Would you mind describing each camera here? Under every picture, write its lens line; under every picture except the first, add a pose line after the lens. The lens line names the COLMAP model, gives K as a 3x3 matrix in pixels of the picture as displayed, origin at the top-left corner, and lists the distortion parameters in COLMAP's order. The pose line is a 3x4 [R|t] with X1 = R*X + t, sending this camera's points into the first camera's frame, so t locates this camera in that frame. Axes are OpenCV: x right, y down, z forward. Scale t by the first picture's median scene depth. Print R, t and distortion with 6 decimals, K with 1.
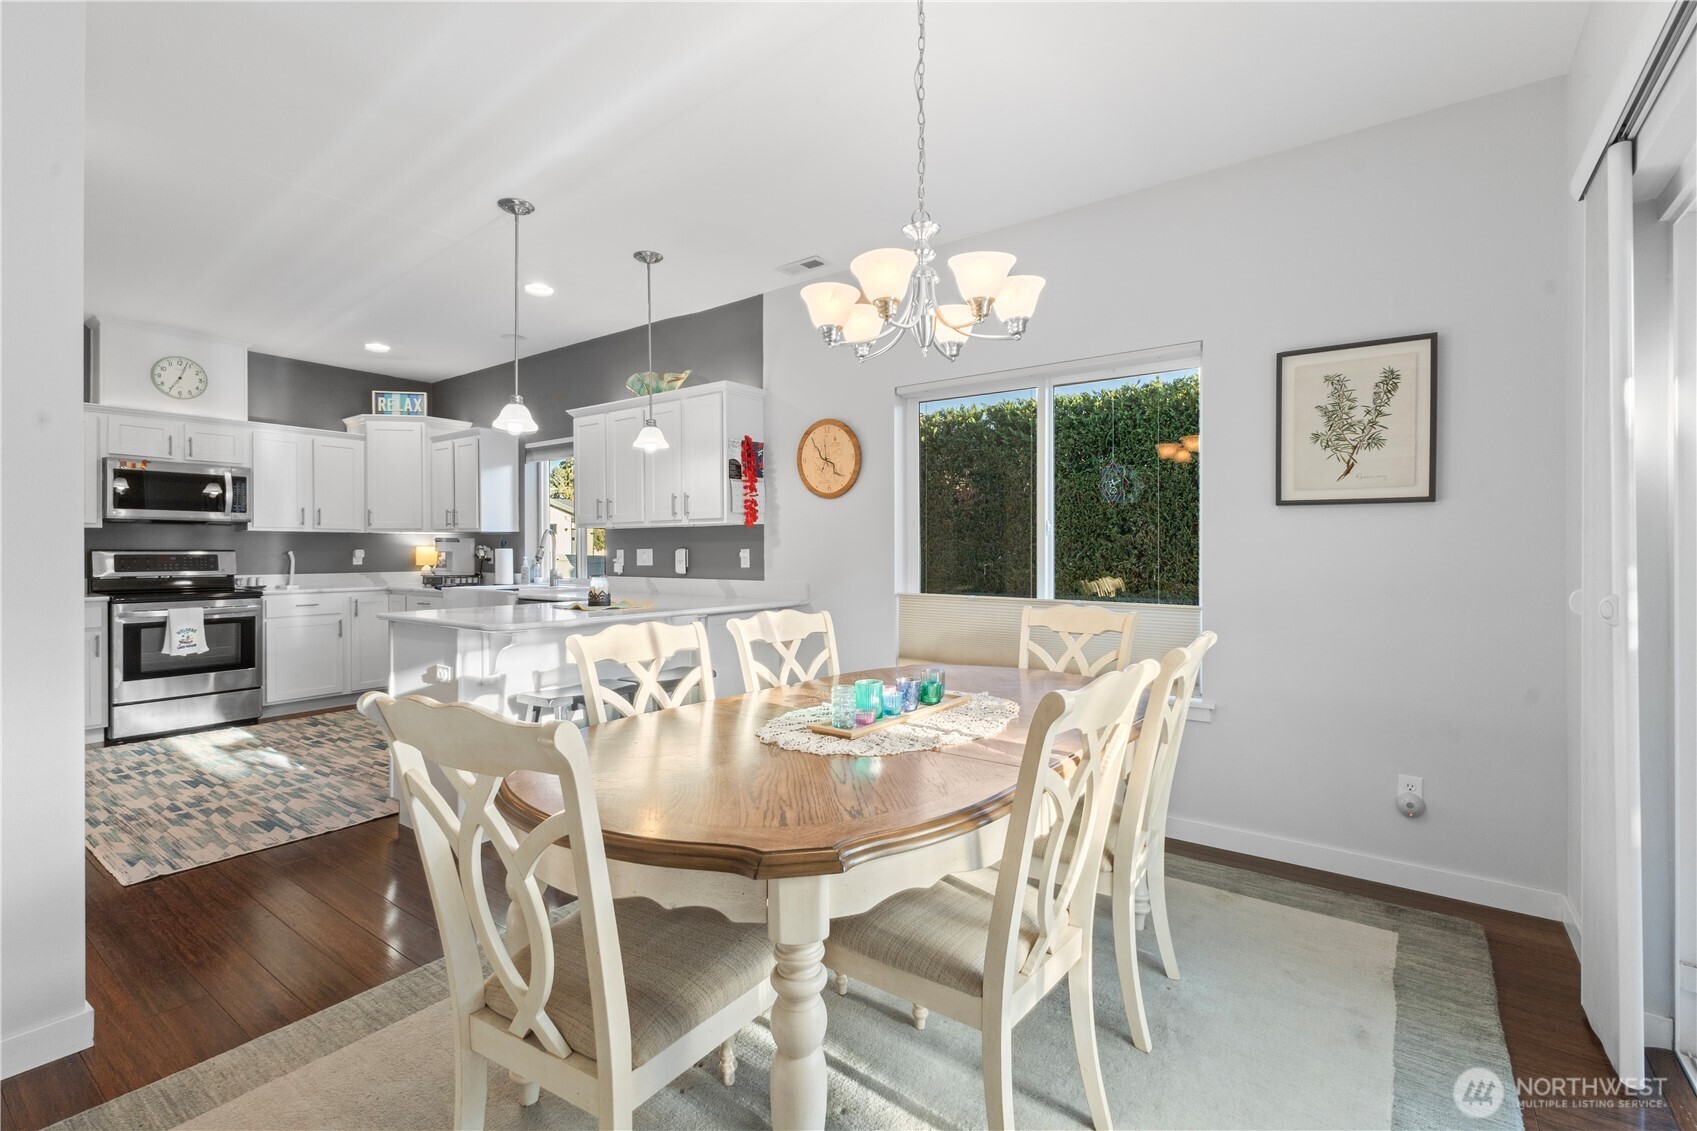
lens RADIAL K [[740.9, 0, 849.4], [0, 740.9, 555.8], [0, 0, 1]] dist [0.007361, -0.001798]
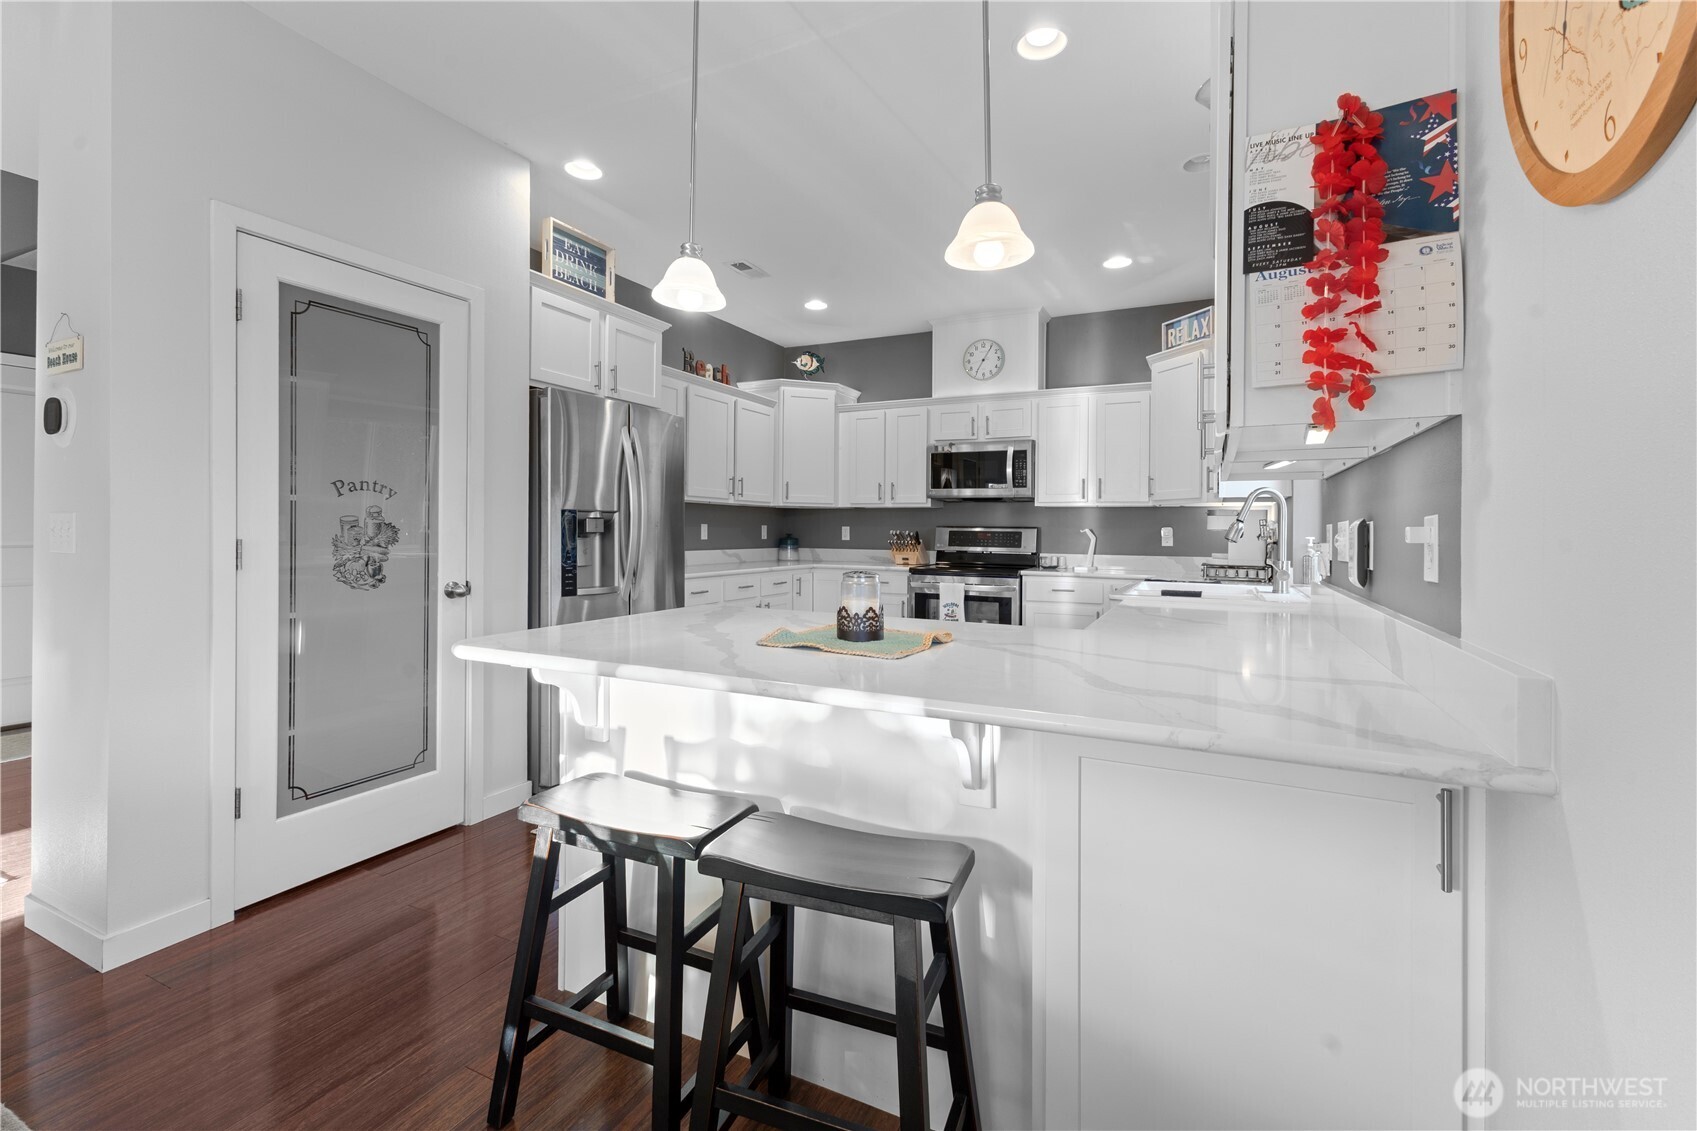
lens RADIAL K [[740.9, 0, 844.4], [0, 740.9, 535.3], [0, 0, 1]] dist [0.007361, -0.001798]
pose [[0.164893, 0.008945, -0.986271, 0.087671], [-0.015344, 0.999861, 0.006503, 0.000528], [0.986192, 0.014061, 0.165007, 0.658751]]
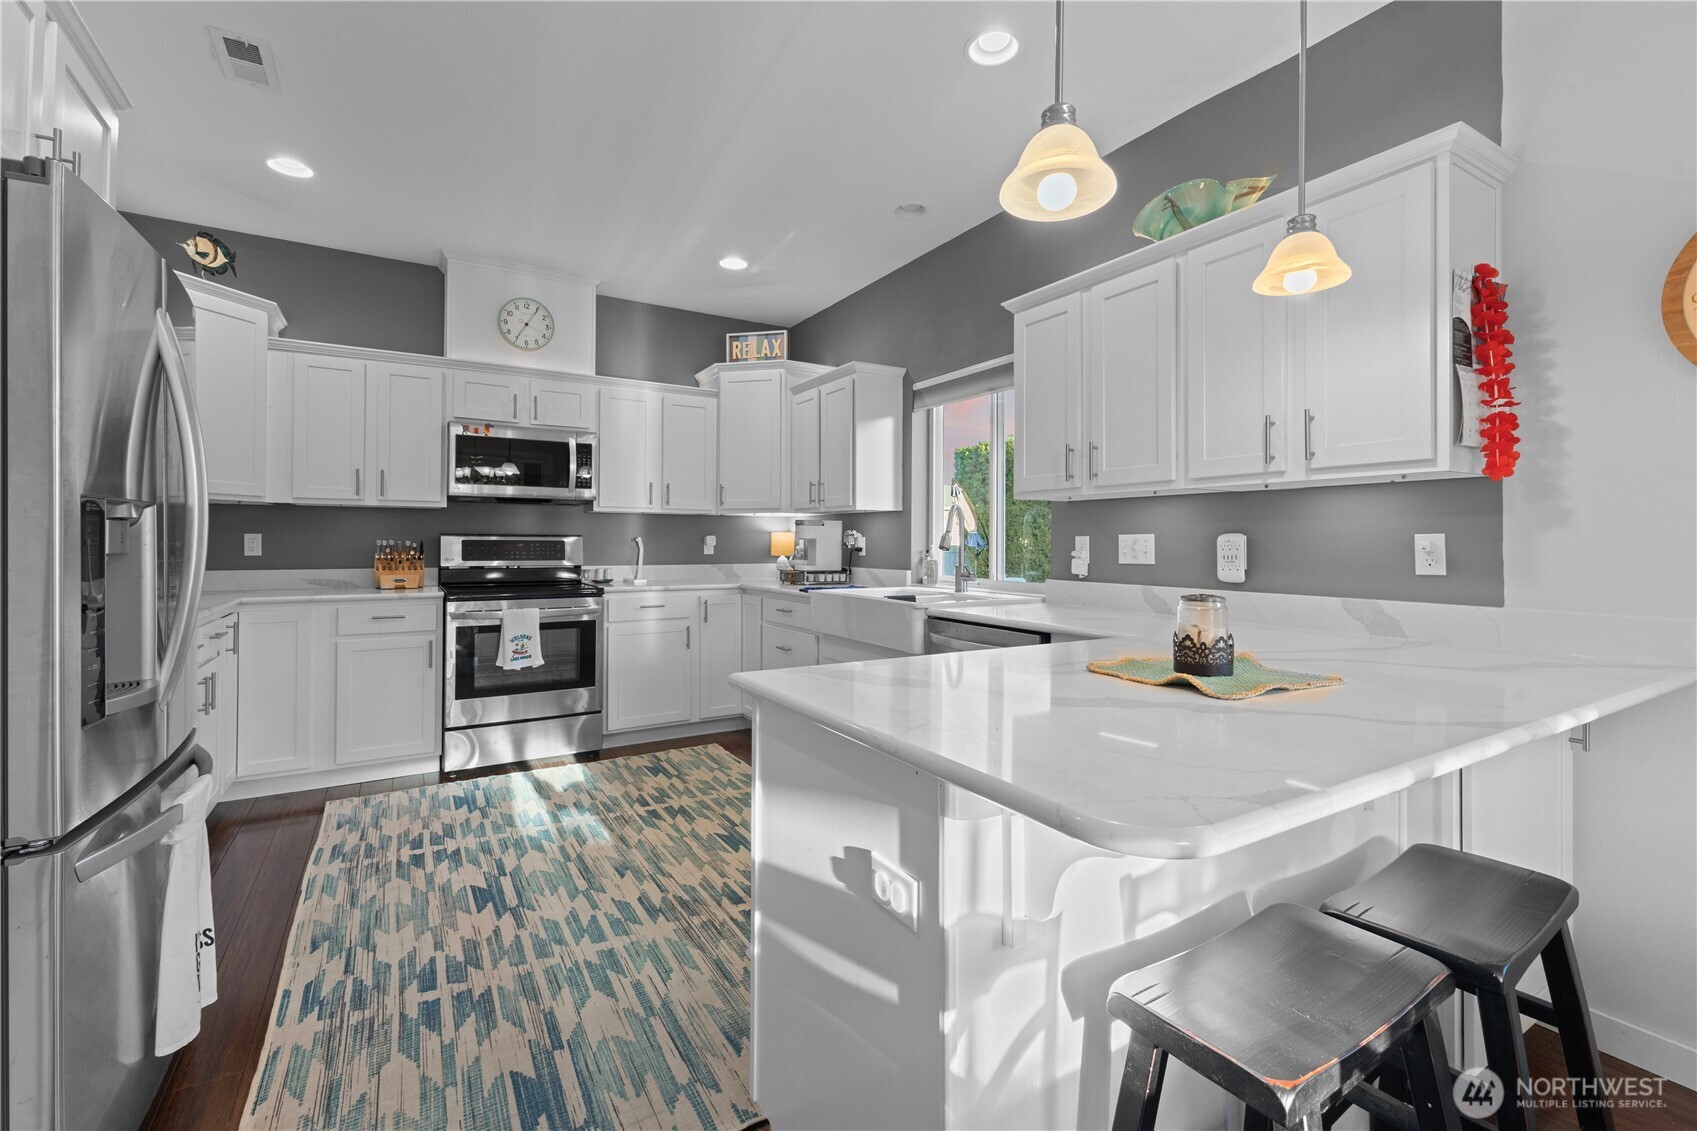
lens RADIAL K [[740.9, 0, 852.4], [0, 740.9, 539.7], [0, 0, 1]] dist [0.007361, -0.001798]
pose [[0.920717, 0.004949, -0.390199, -0.256292], [-0.008325, 0.999941, -0.006960, 0.000495], [0.390142, 0.009657, 0.920704, 0.400955]]
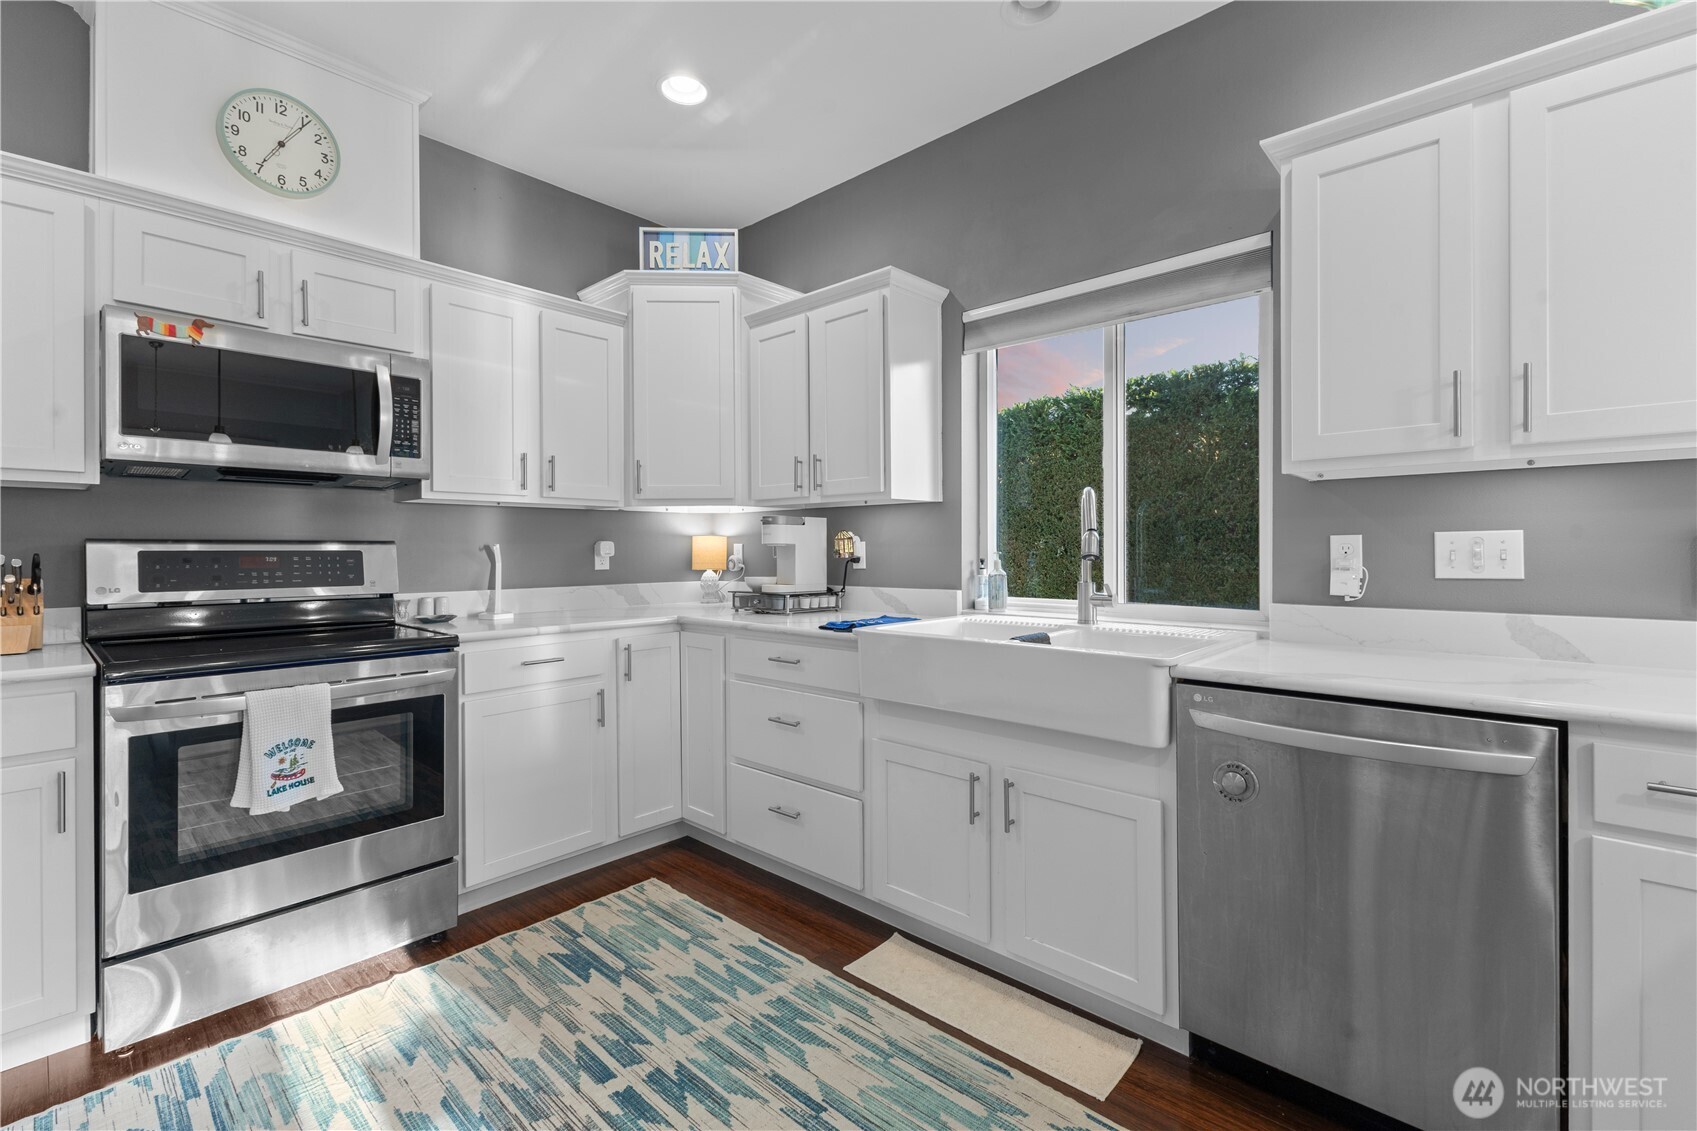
lens RADIAL K [[740.9, 0, 855.6], [0, 740.9, 553.1], [0, 0, 1]] dist [0.007361, -0.001798]
pose [[0.993564, -0.002491, -0.113247, -0.529934], [0.002682, 0.999995, 0.001538, -0.000156], [0.113243, -0.001832, 0.993566, 0.620600]]
